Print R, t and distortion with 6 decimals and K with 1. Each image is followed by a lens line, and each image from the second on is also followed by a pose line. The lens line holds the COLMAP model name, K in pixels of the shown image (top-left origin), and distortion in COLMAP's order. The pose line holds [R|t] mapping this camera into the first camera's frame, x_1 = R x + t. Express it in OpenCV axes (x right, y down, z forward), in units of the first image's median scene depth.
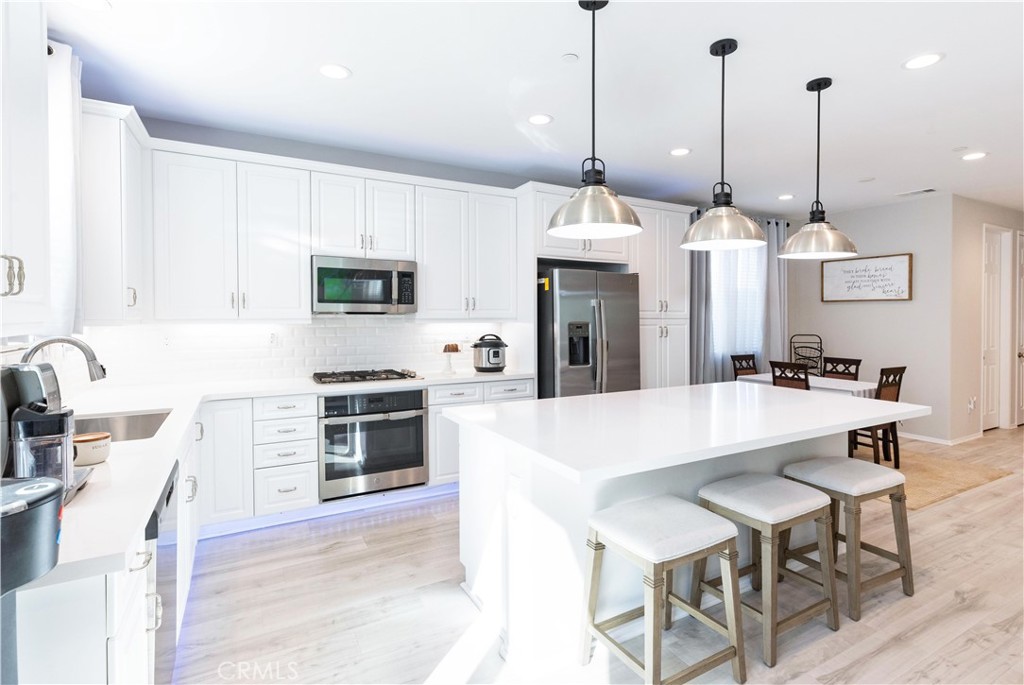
lens RADIAL K [[516.7, 0, 512.0], [0, 516.7, 342.5], [0, 0, 1]] dist [0.002944, 0.000549]
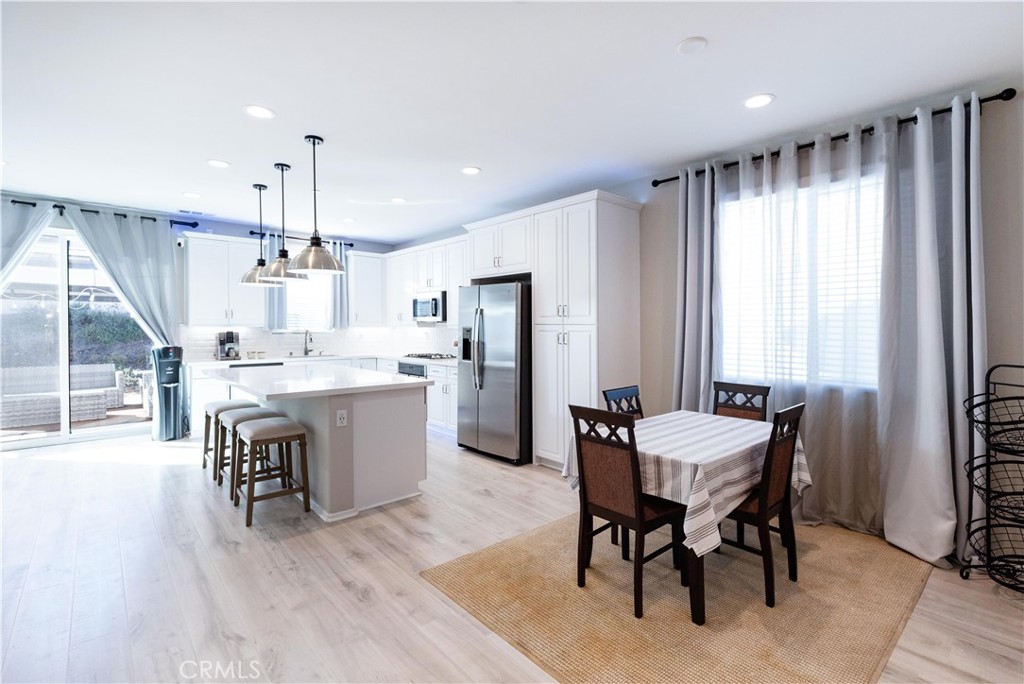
lens RADIAL K [[473.5, 0, 512.0], [0, 473.5, 342.0], [0, 0, 1]] dist [-0.000249, 0.000131]
pose [[0.210324, 0.030634, -0.977152, 1.861428], [-0.047069, 0.998667, 0.021177, -0.046887], [0.976498, 0.041540, 0.211486, 1.230838]]
